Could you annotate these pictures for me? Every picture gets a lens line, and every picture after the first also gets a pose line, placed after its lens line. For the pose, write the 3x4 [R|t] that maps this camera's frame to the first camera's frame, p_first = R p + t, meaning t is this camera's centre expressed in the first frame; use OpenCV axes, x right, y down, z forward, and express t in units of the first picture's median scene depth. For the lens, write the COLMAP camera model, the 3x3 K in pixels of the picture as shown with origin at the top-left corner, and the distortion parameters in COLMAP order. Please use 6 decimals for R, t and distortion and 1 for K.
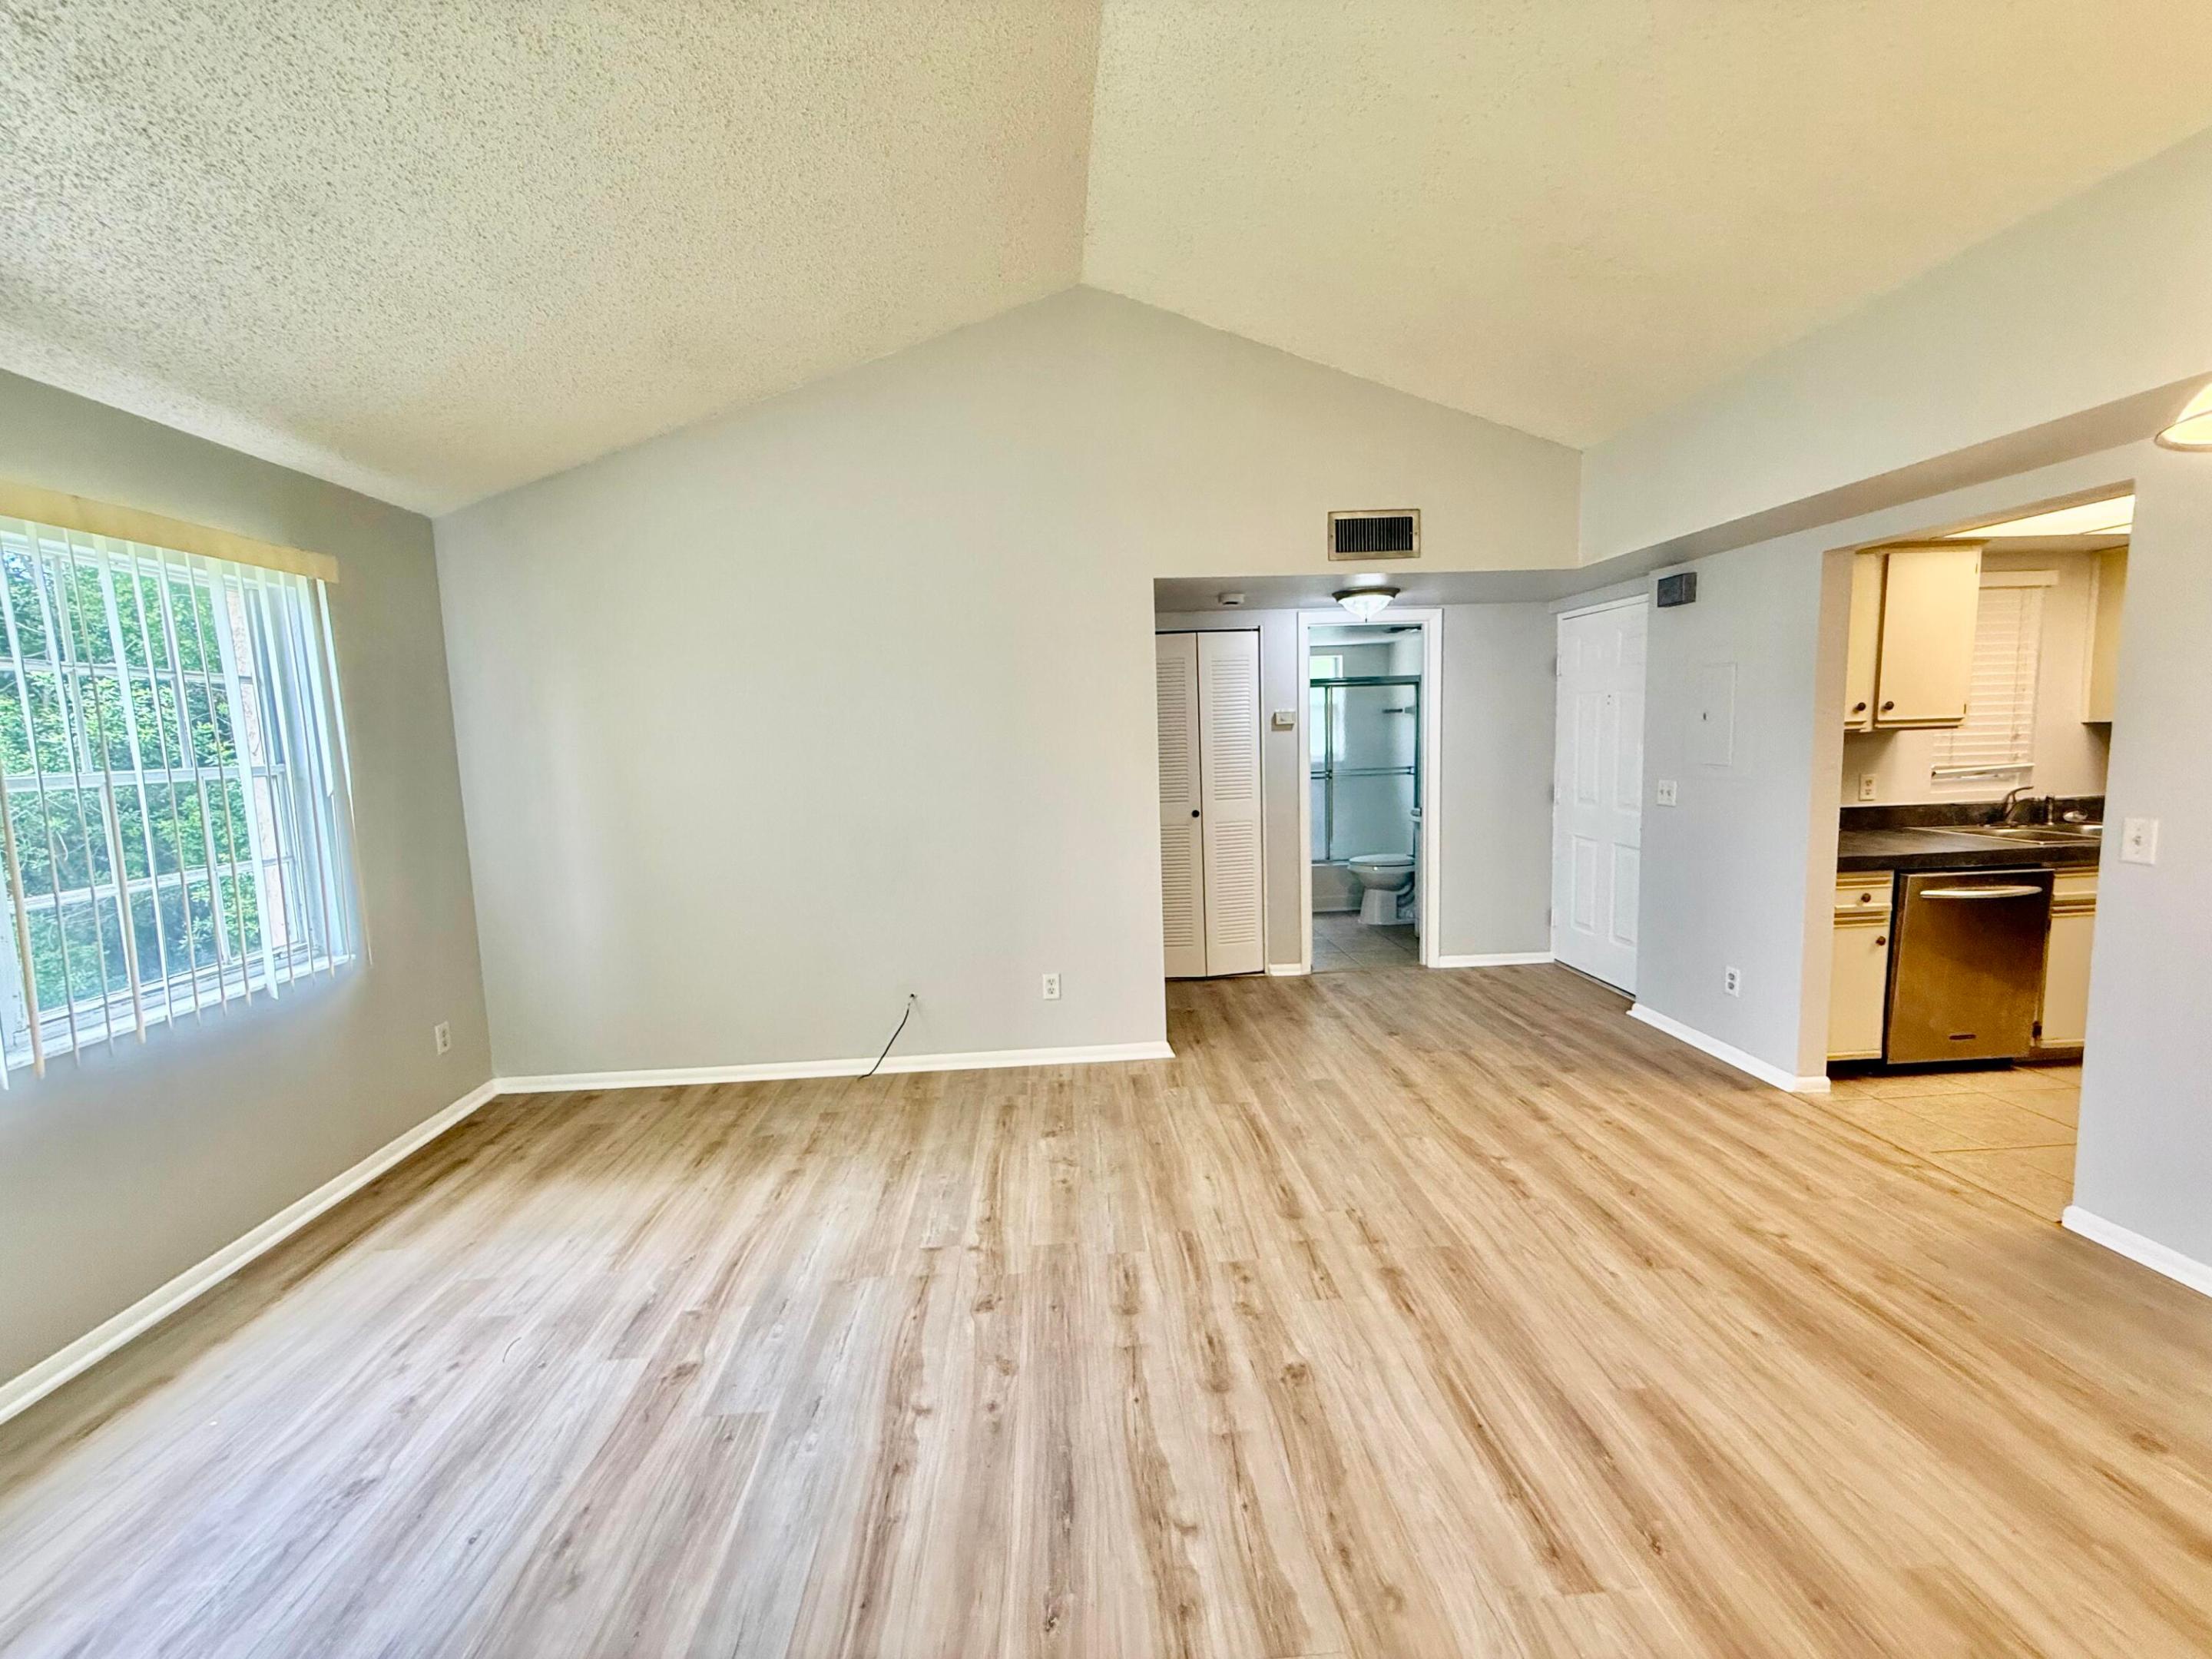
lens RADIAL K [[880.7, 0, 1096.2], [0, 880.7, 826.9], [0, 0, 1]] dist [0.001635, -0.000318]
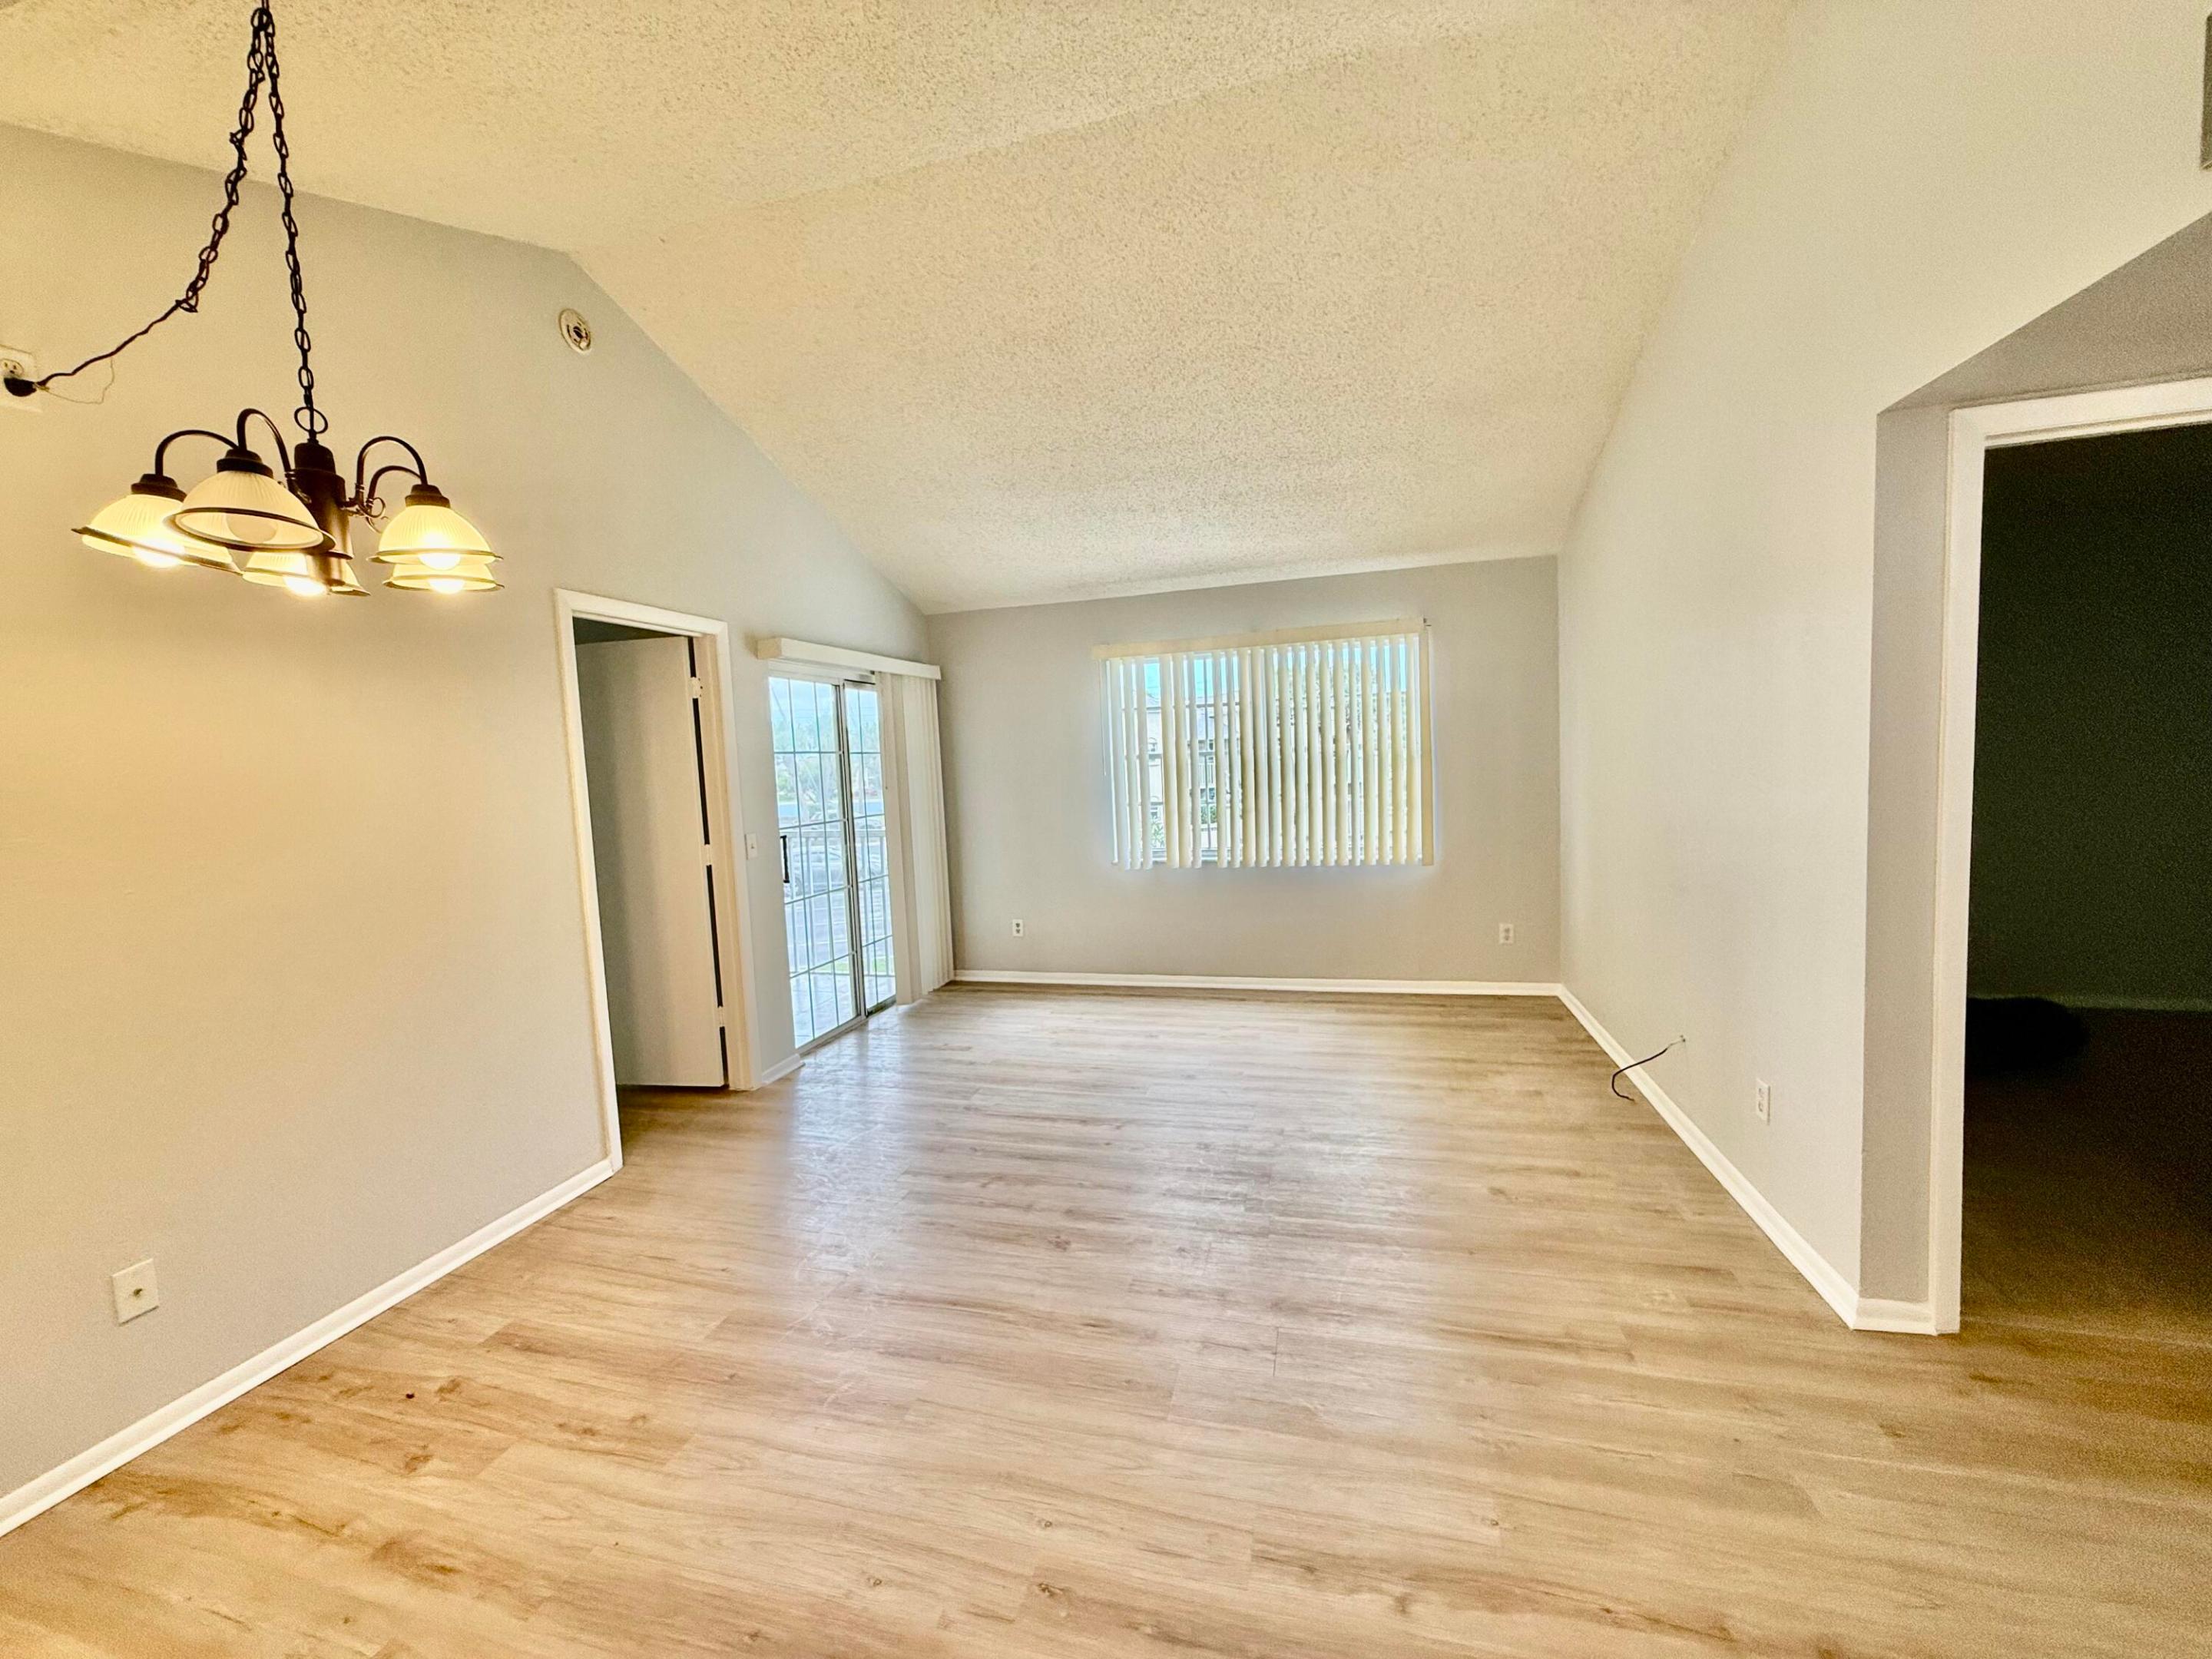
lens RADIAL K [[880.7, 0, 1096.2], [0, 880.7, 826.9], [0, 0, 1]] dist [0.001635, -0.000318]
pose [[-0.317420, 0.118767, -0.940818, 0.850402], [-0.042102, 0.989383, 0.139102, -0.107897], [0.947350, 0.083764, -0.309049, 0.875853]]
